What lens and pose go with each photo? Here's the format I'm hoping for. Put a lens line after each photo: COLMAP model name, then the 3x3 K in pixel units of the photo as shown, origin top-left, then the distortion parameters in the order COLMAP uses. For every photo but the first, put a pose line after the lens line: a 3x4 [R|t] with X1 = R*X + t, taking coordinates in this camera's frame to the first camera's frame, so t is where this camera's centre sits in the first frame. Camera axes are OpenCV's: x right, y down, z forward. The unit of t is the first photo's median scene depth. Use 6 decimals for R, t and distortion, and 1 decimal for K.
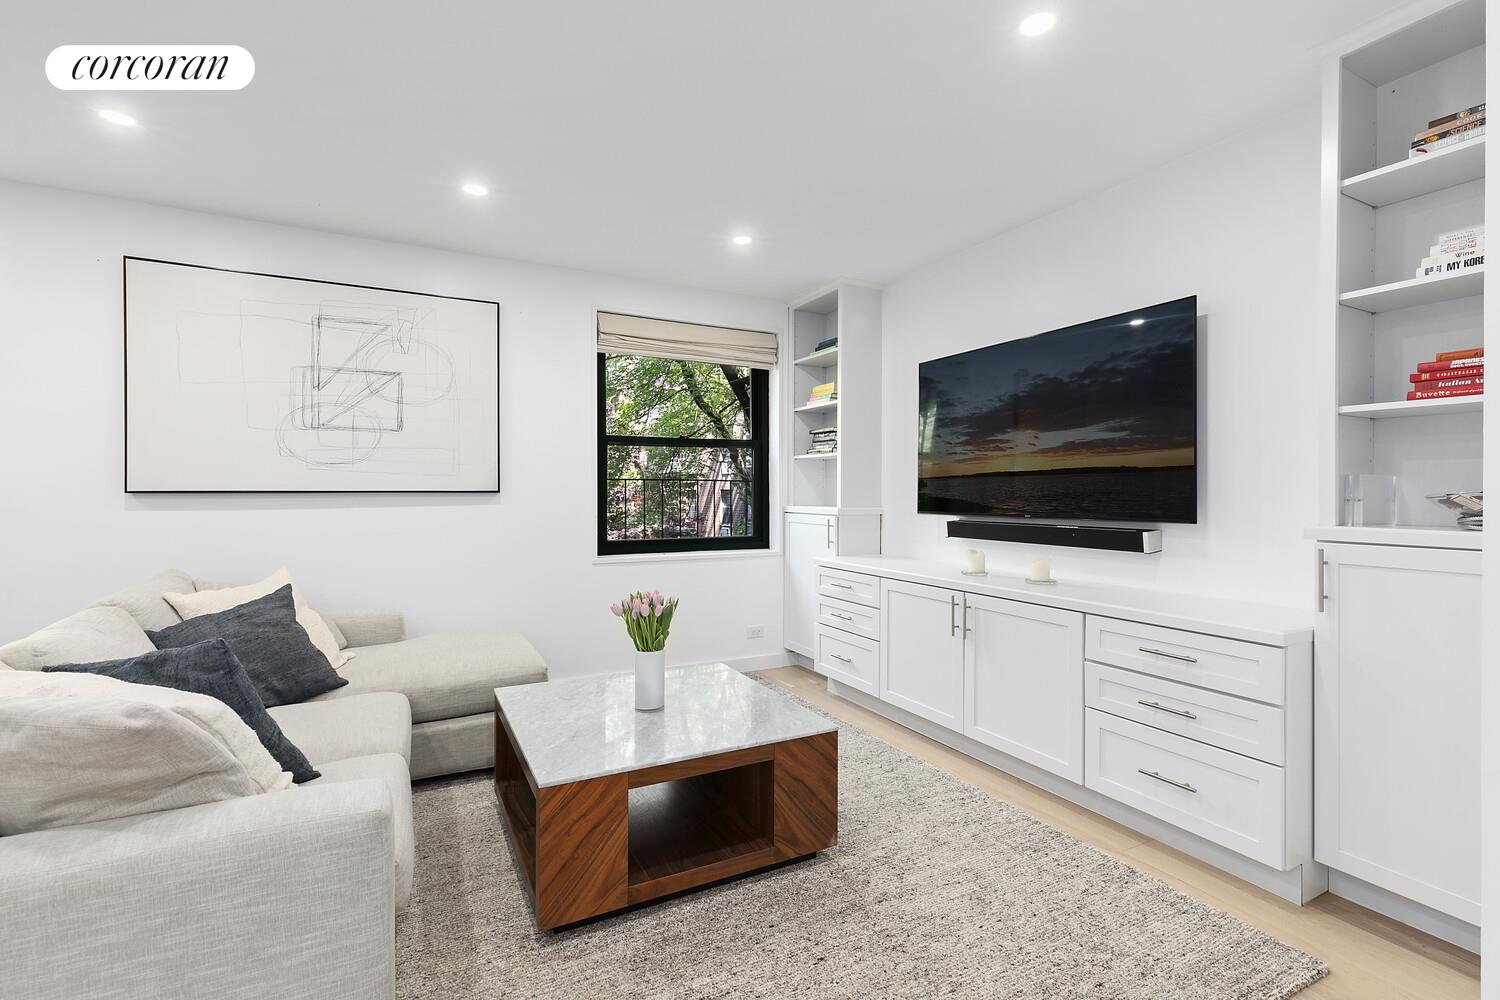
lens RADIAL K [[683.2, 0, 750.3], [0, 683.2, 493.0], [0, 0, 1]] dist [0.009818, -0.000396]
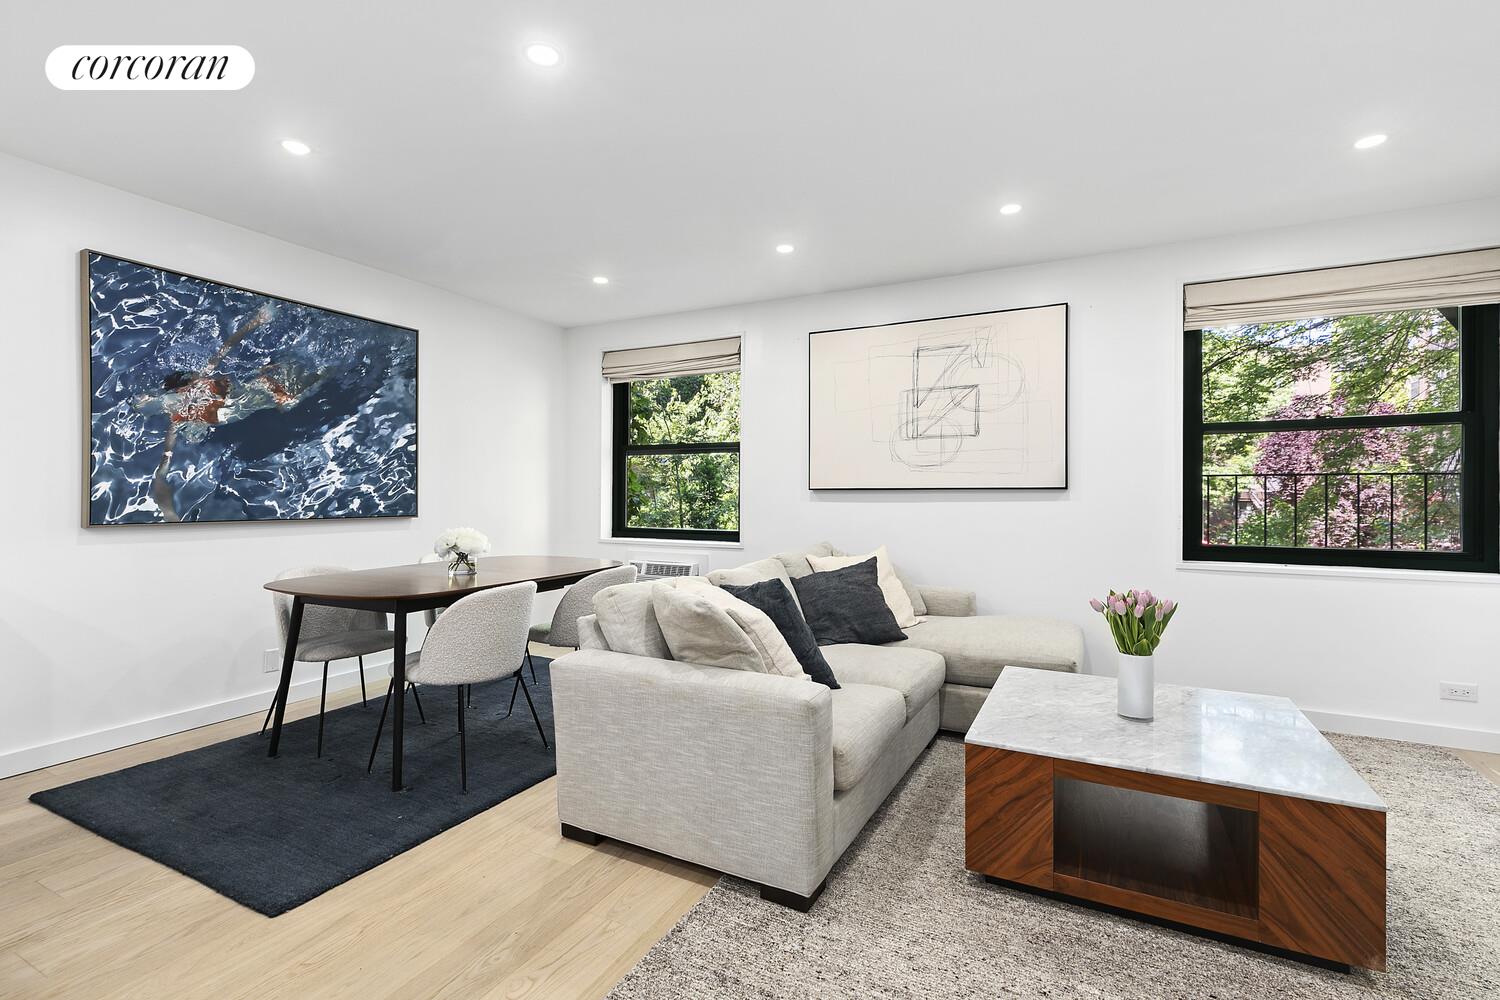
lens RADIAL K [[683.2, 0, 751.2], [0, 683.2, 496.7], [0, 0, 1]] dist [0.009818, -0.000396]
pose [[0.577858, 0.002440, -0.816134, 0.315995], [-0.003979, 0.999992, 0.000173, 0.020232], [0.816128, 0.003147, 0.577863, 0.043524]]
